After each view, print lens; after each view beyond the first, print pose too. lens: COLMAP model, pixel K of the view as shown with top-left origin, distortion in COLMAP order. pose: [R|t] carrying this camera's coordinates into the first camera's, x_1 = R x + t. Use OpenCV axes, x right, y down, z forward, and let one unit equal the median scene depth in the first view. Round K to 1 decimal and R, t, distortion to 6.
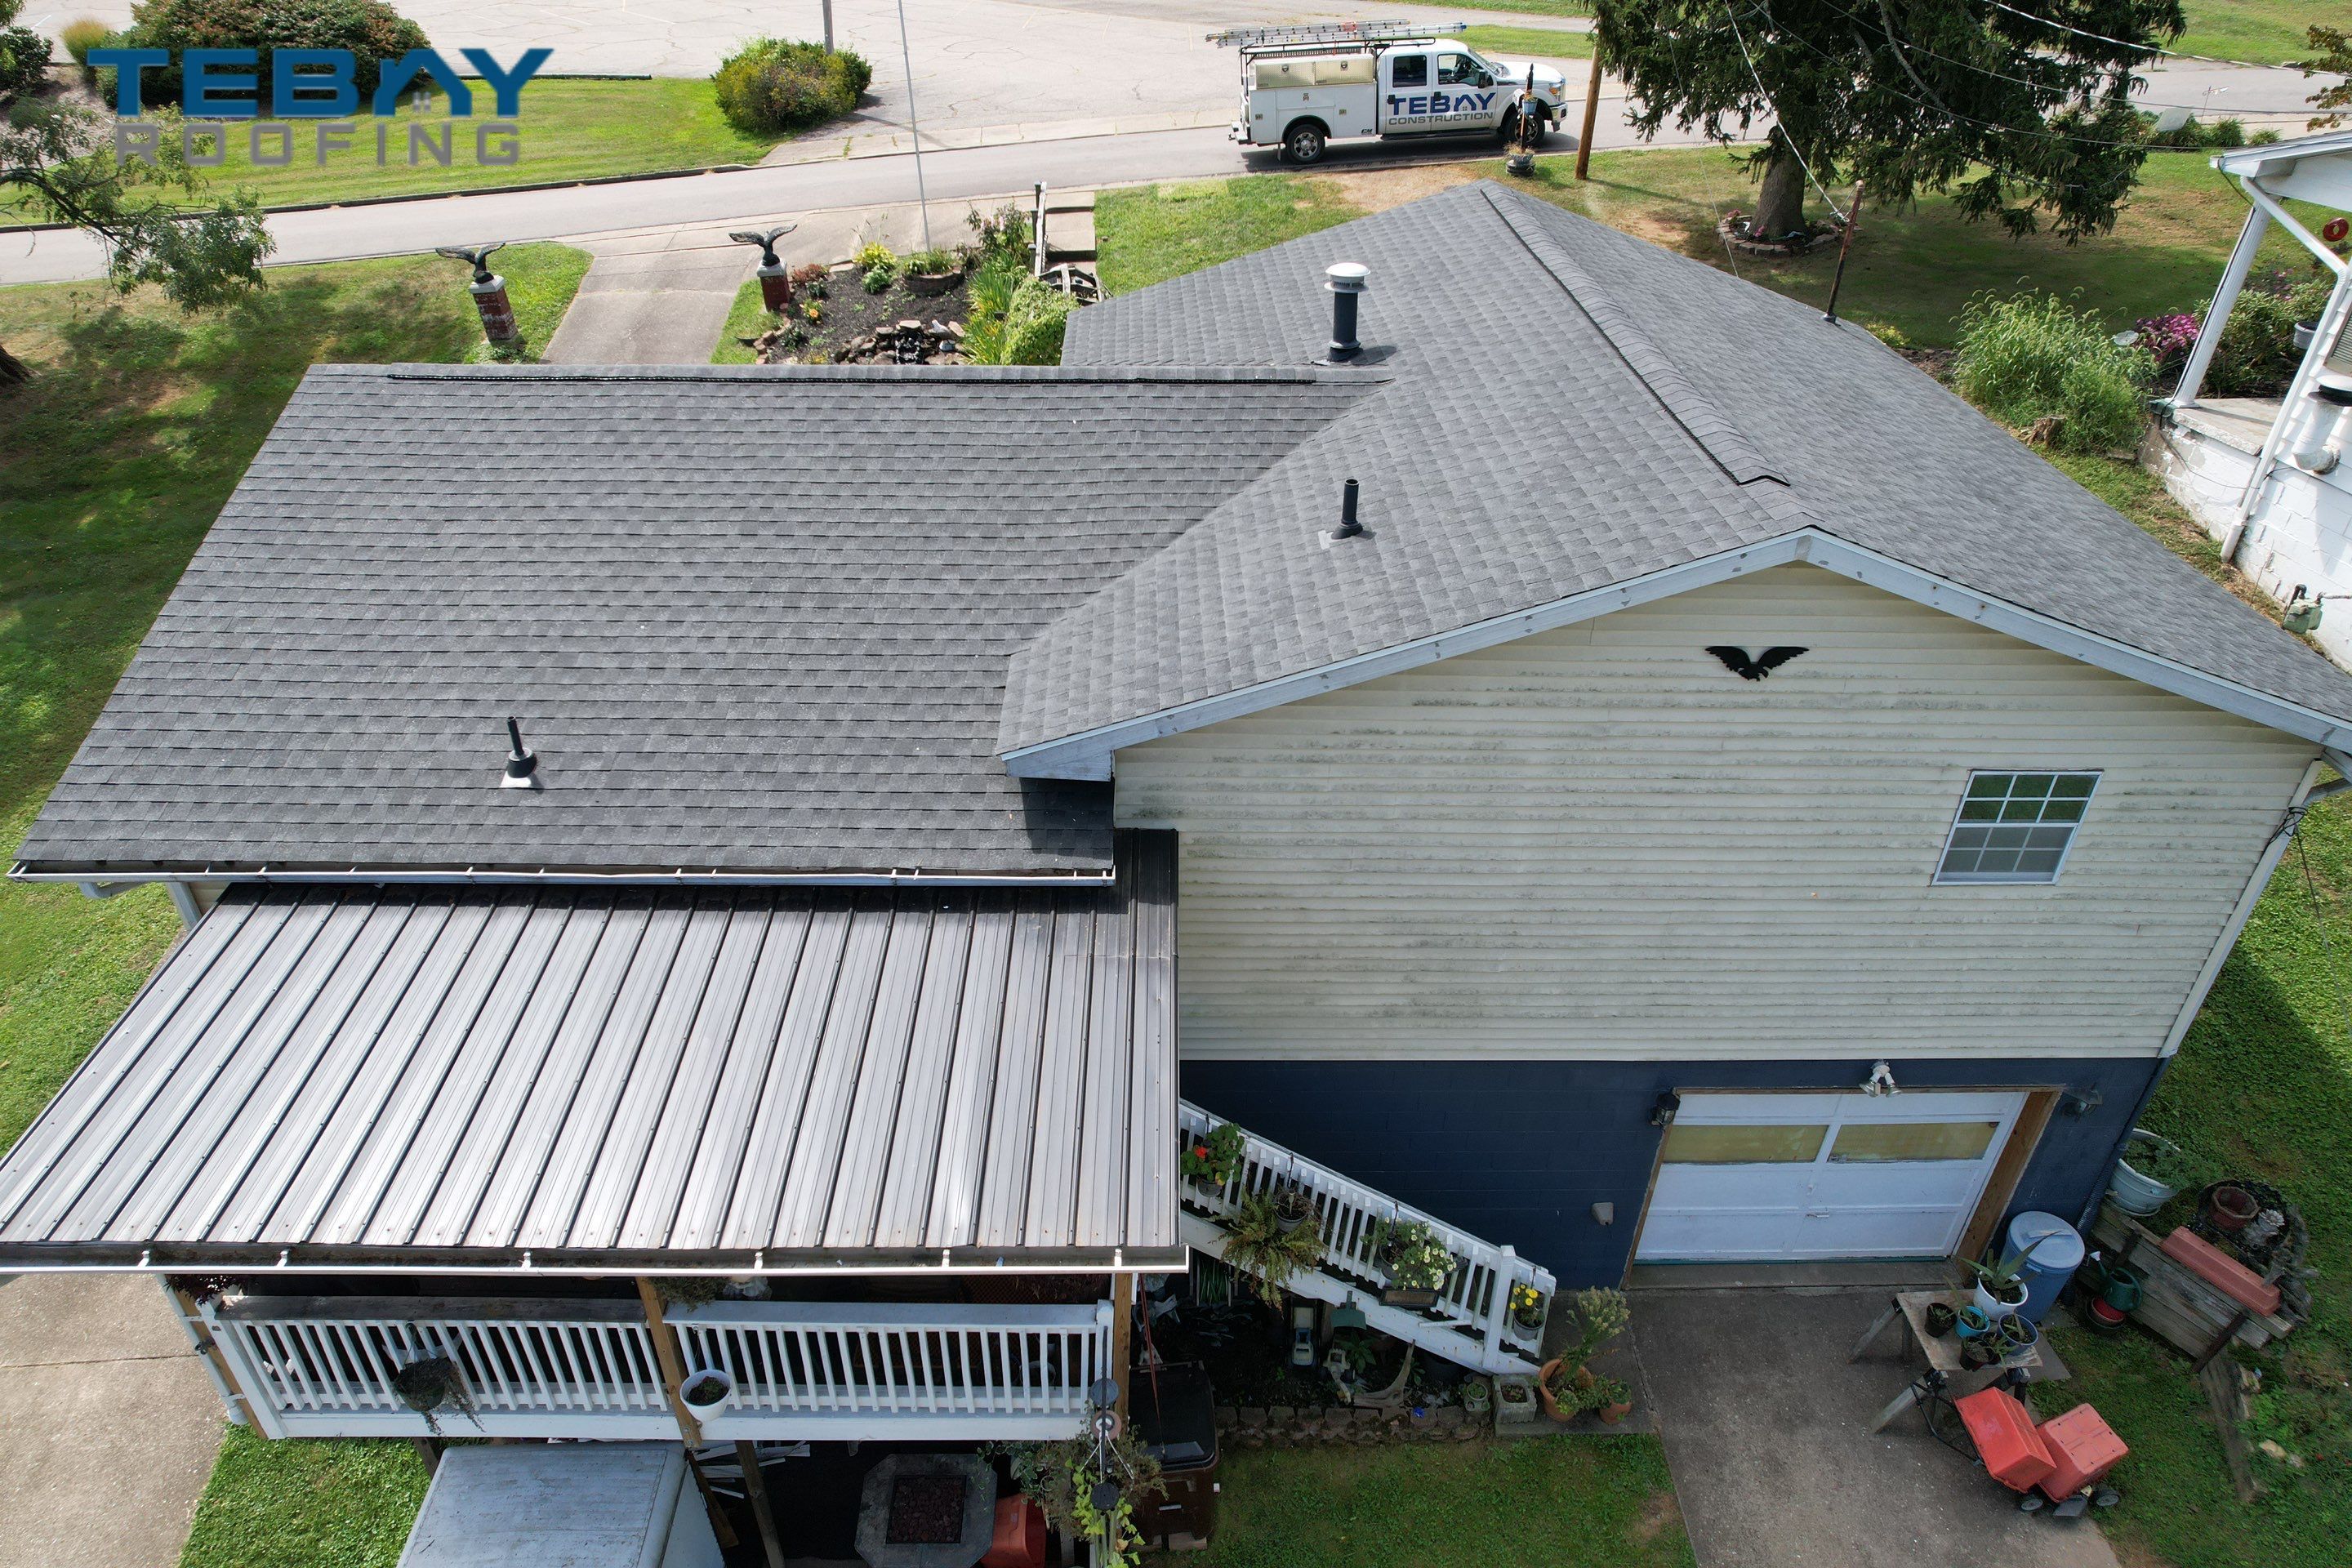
lens RADIAL K [[1480.3, 0, 1176.0], [0, 1480.3, 784.0], [0, 0, 1]] dist [0.001094, 0.001817]
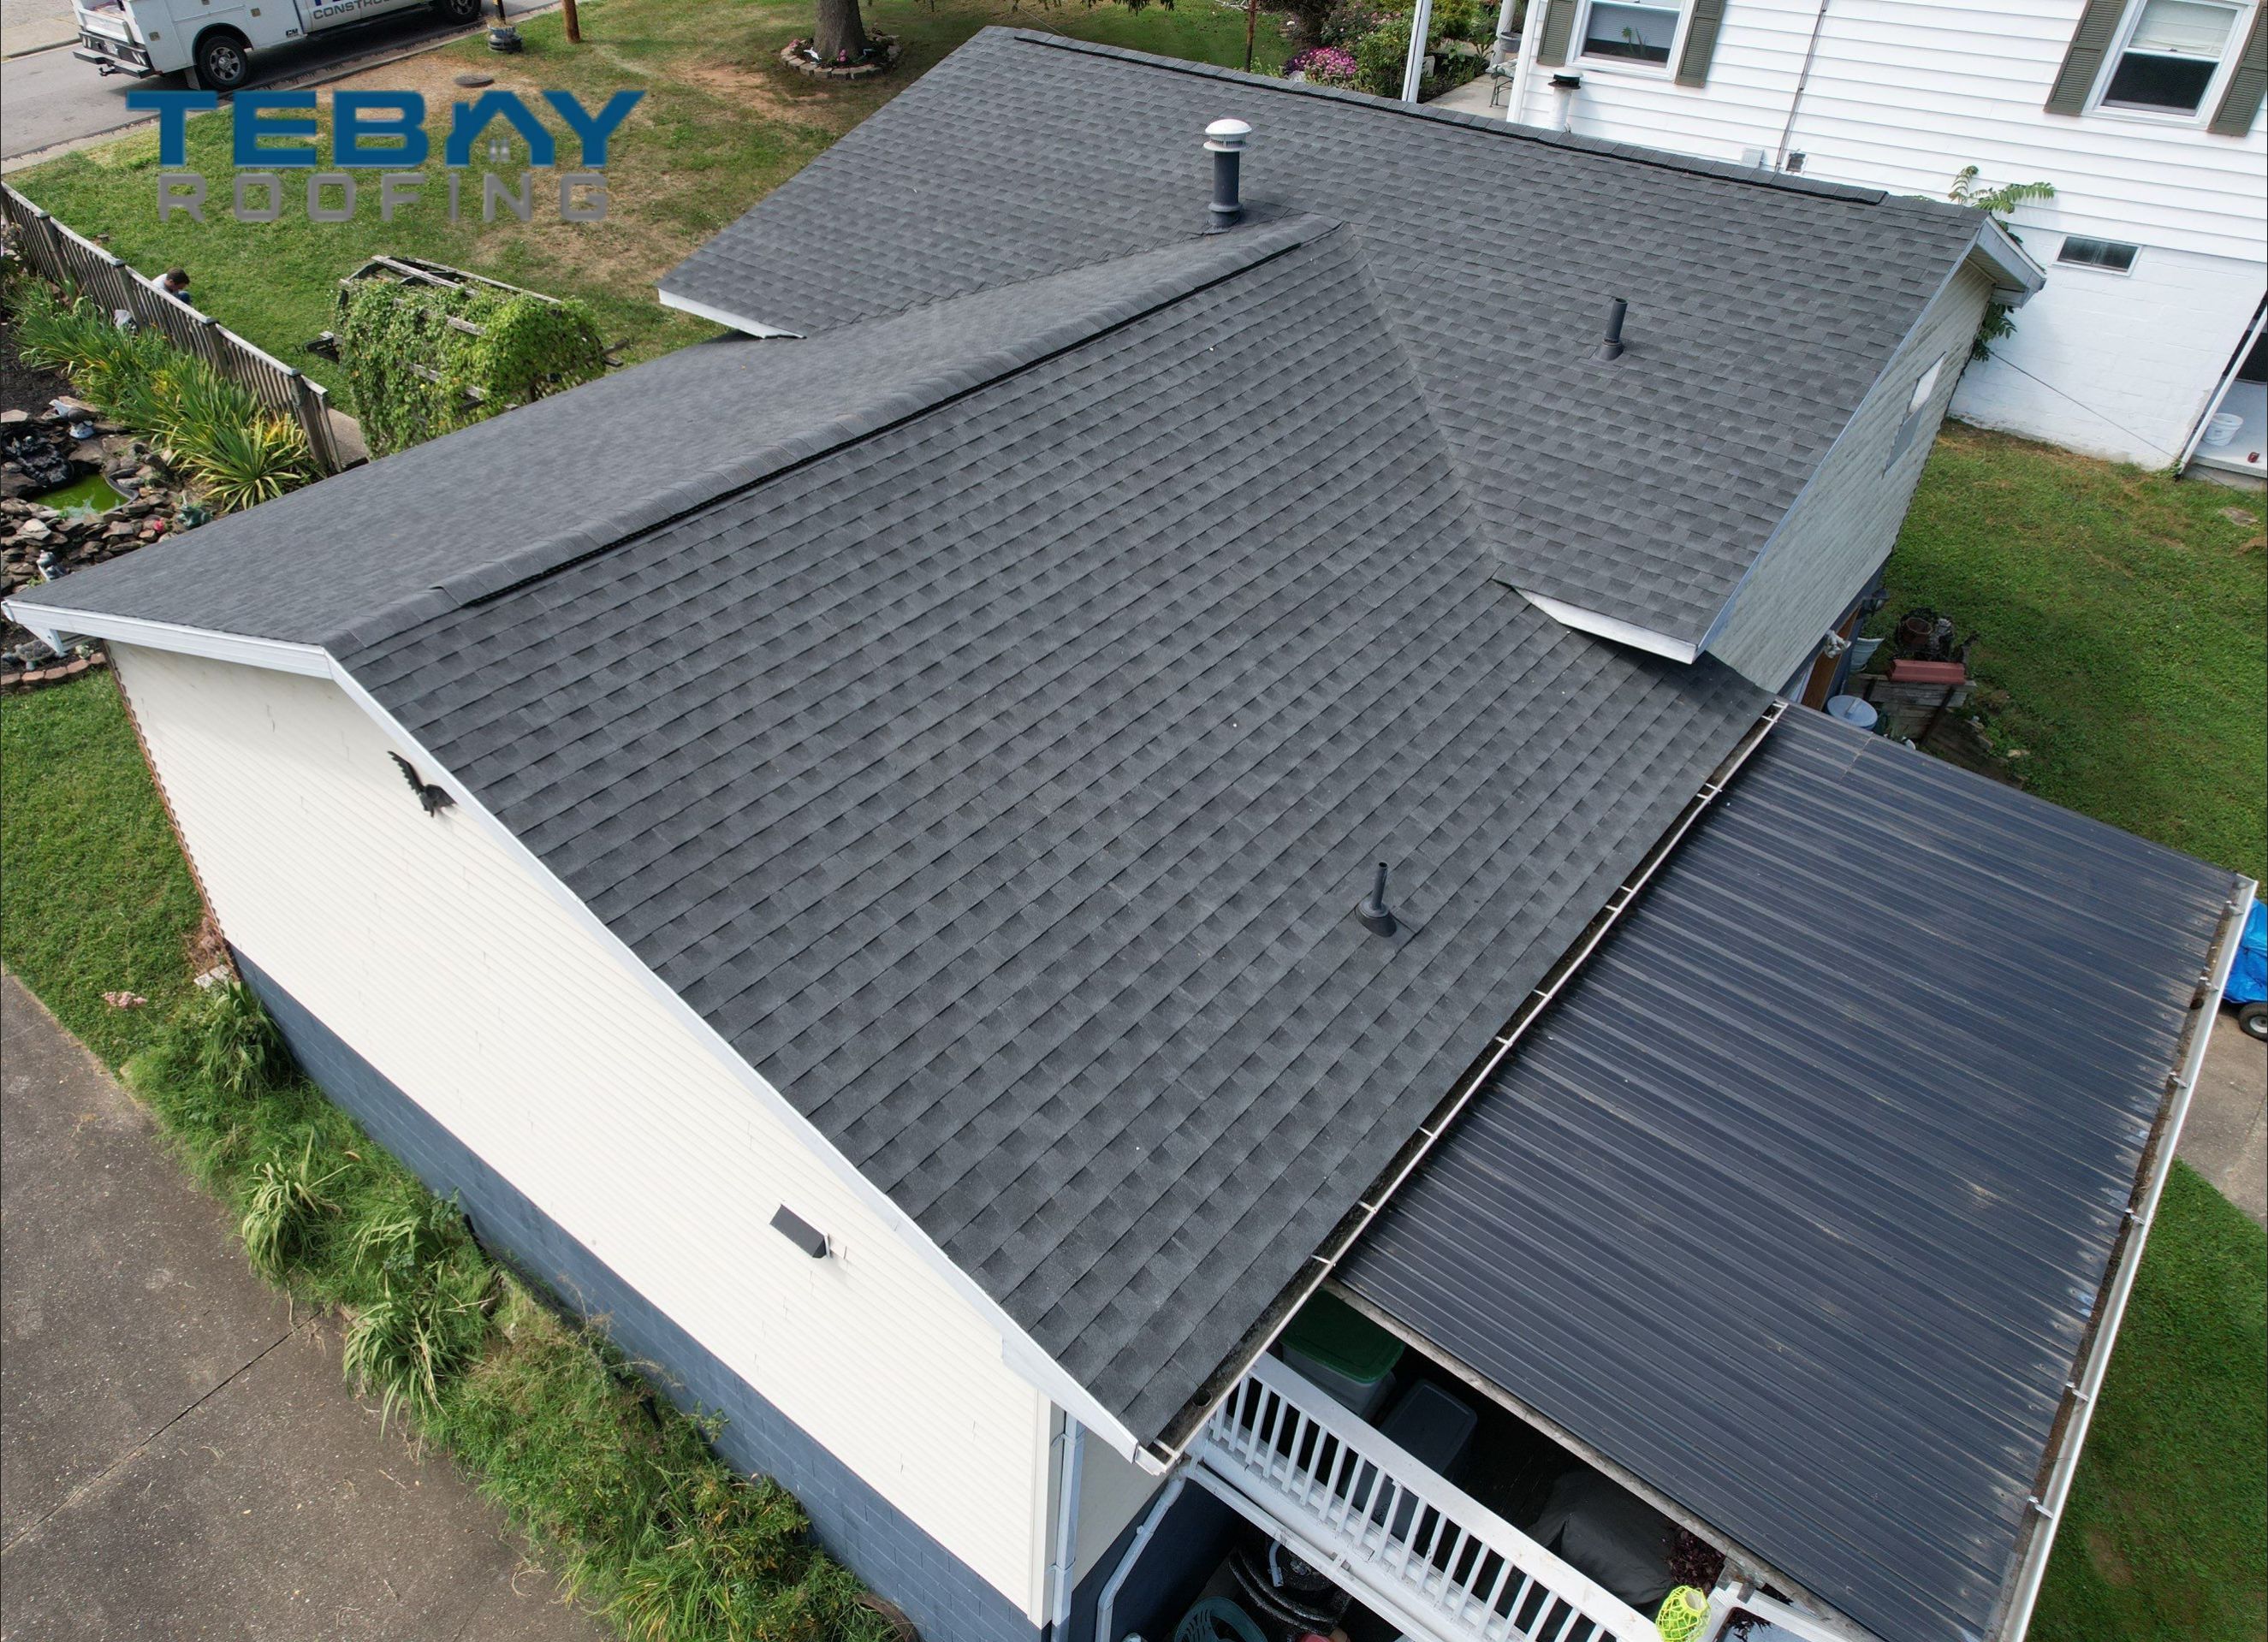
lens RADIAL K [[1561.6, 0, 1026.7], [0, 1561.6, 827.5], [0, 0, 1]] dist [-0.078970, 0.076134]
pose [[0.654524, -0.473516, 0.589391, -0.752576], [0.414188, 0.876758, 0.244426, -0.247336], [-0.632493, 0.084136, 0.769983, 0.357733]]
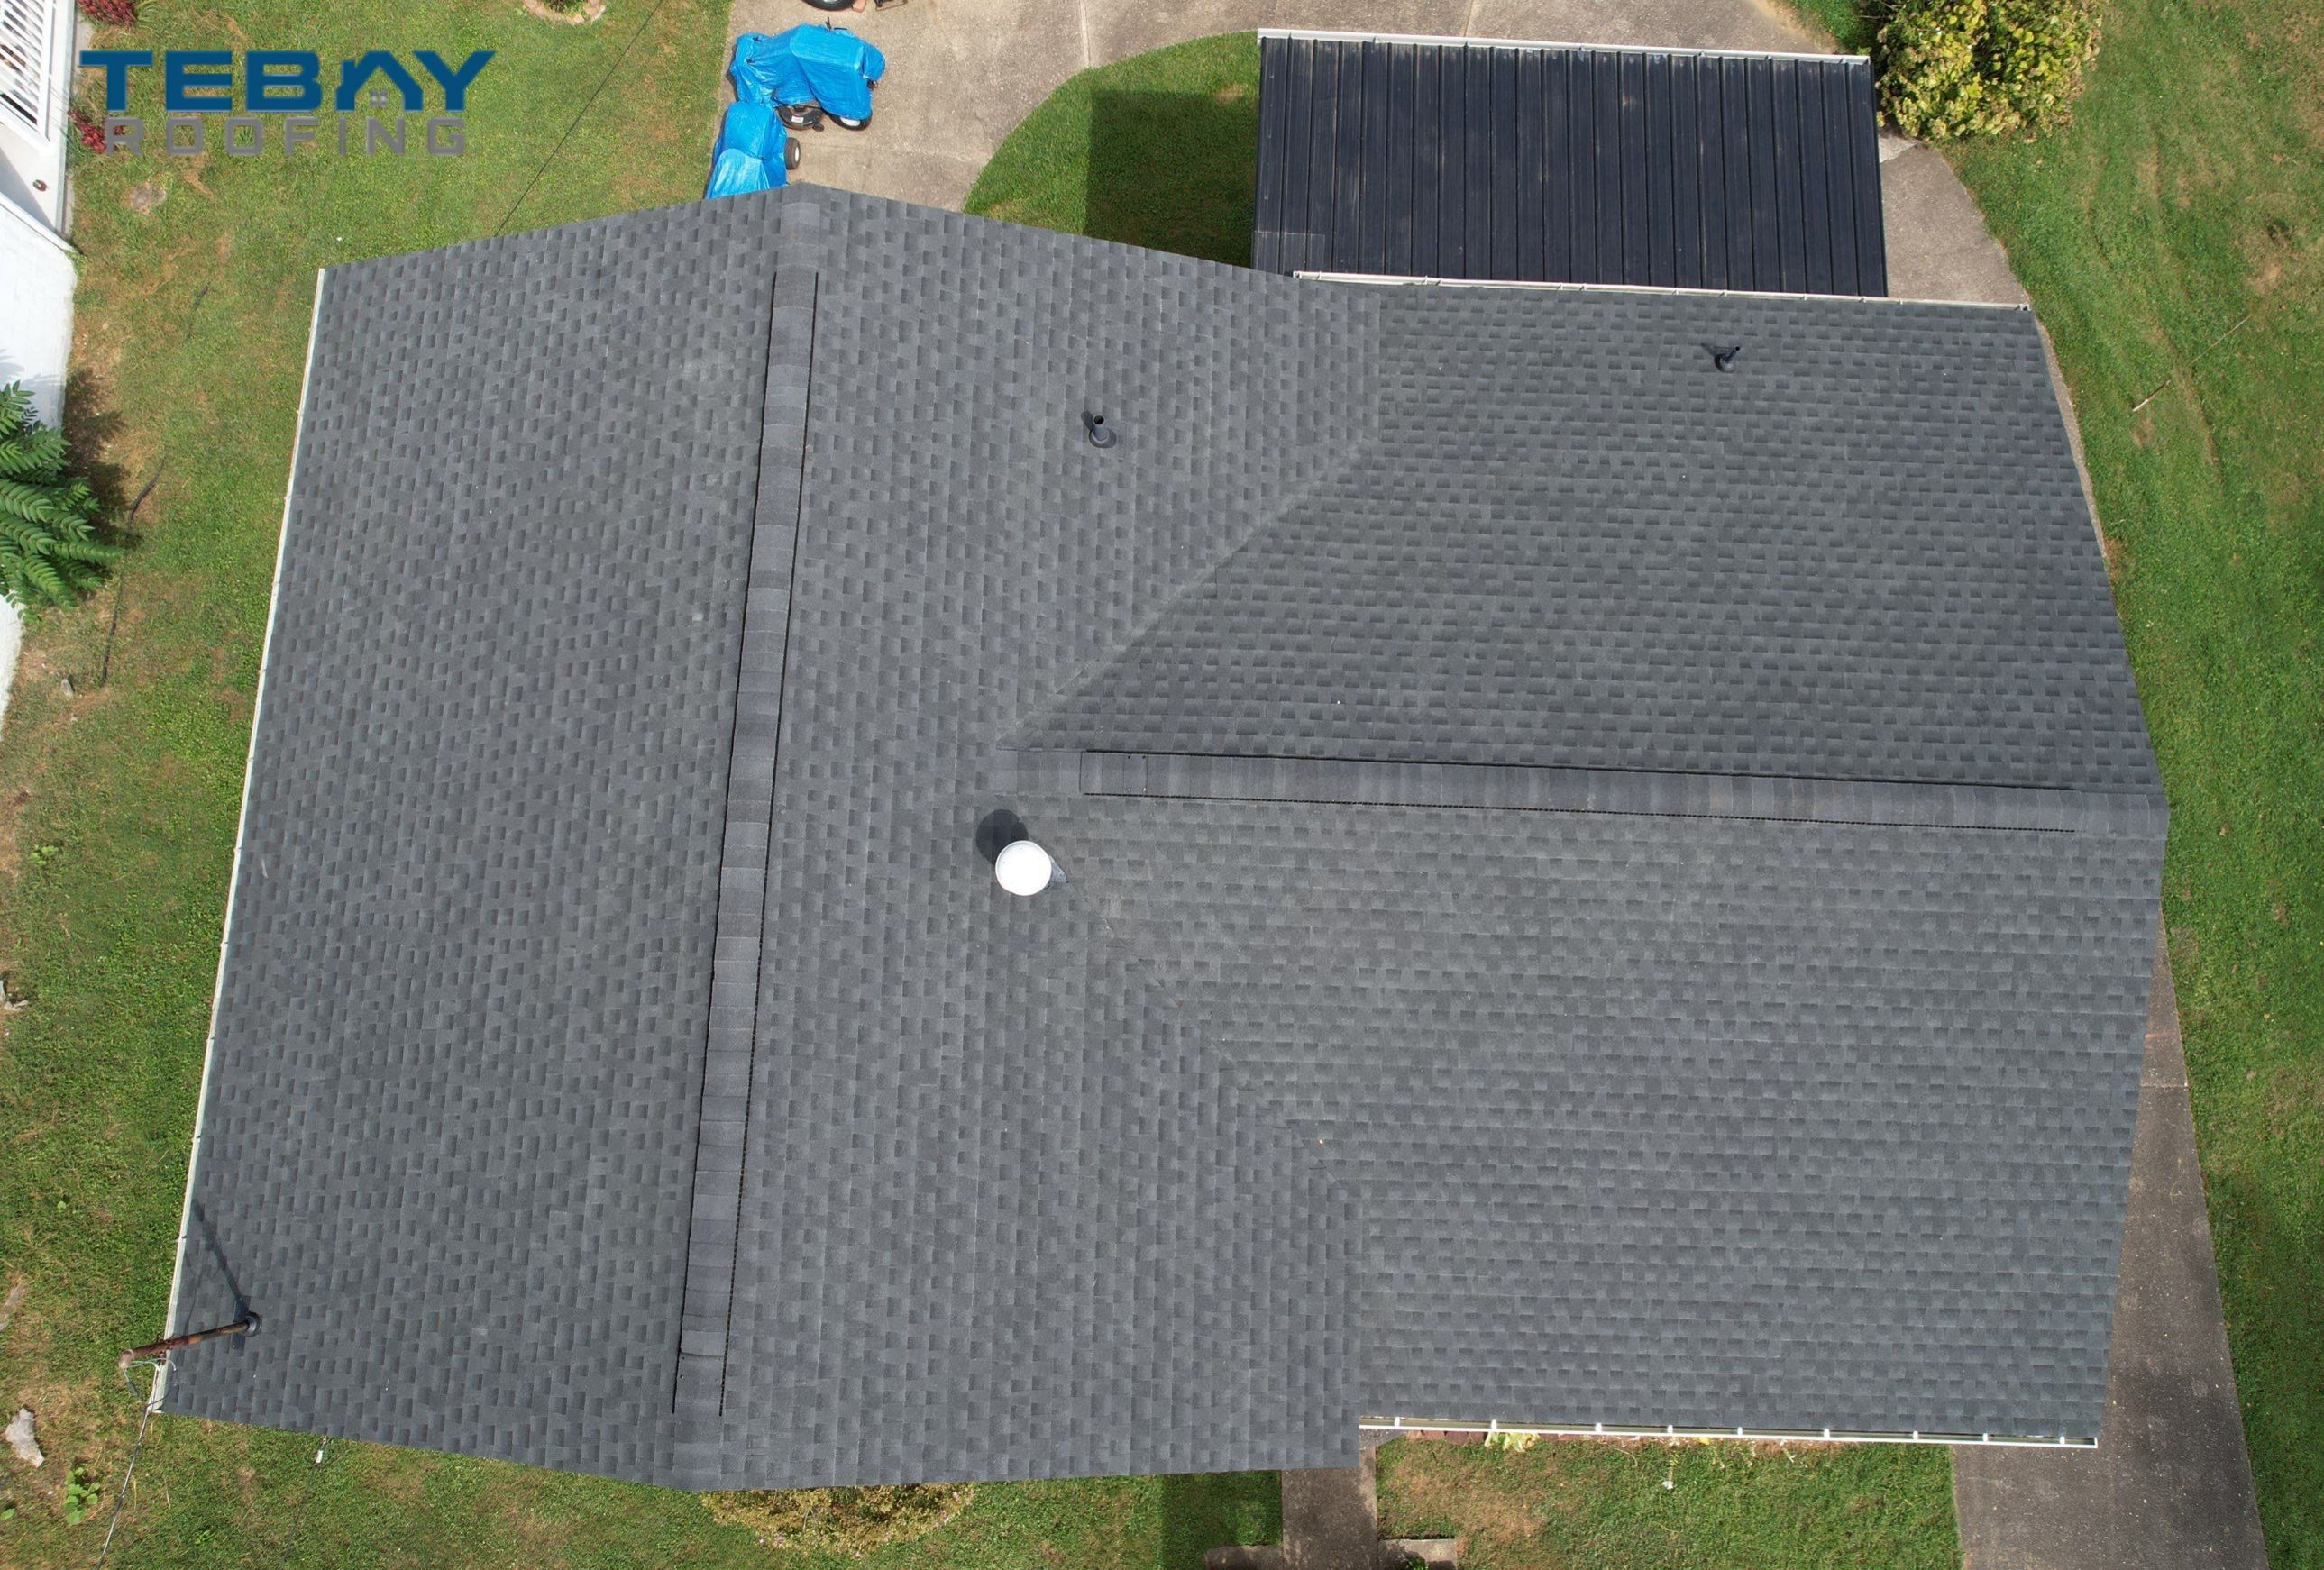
lens RADIAL K [[1664.8, 0, 1202.8], [0, 1664.8, 784.4], [0, 0, 1]] dist [-0.045679, -0.000850]
pose [[-0.998473, -0.054874, -0.006417, 0.022773], [0.015481, -0.389382, 0.920946, -1.176977], [-0.053035, 0.919440, 0.389637, 0.580996]]
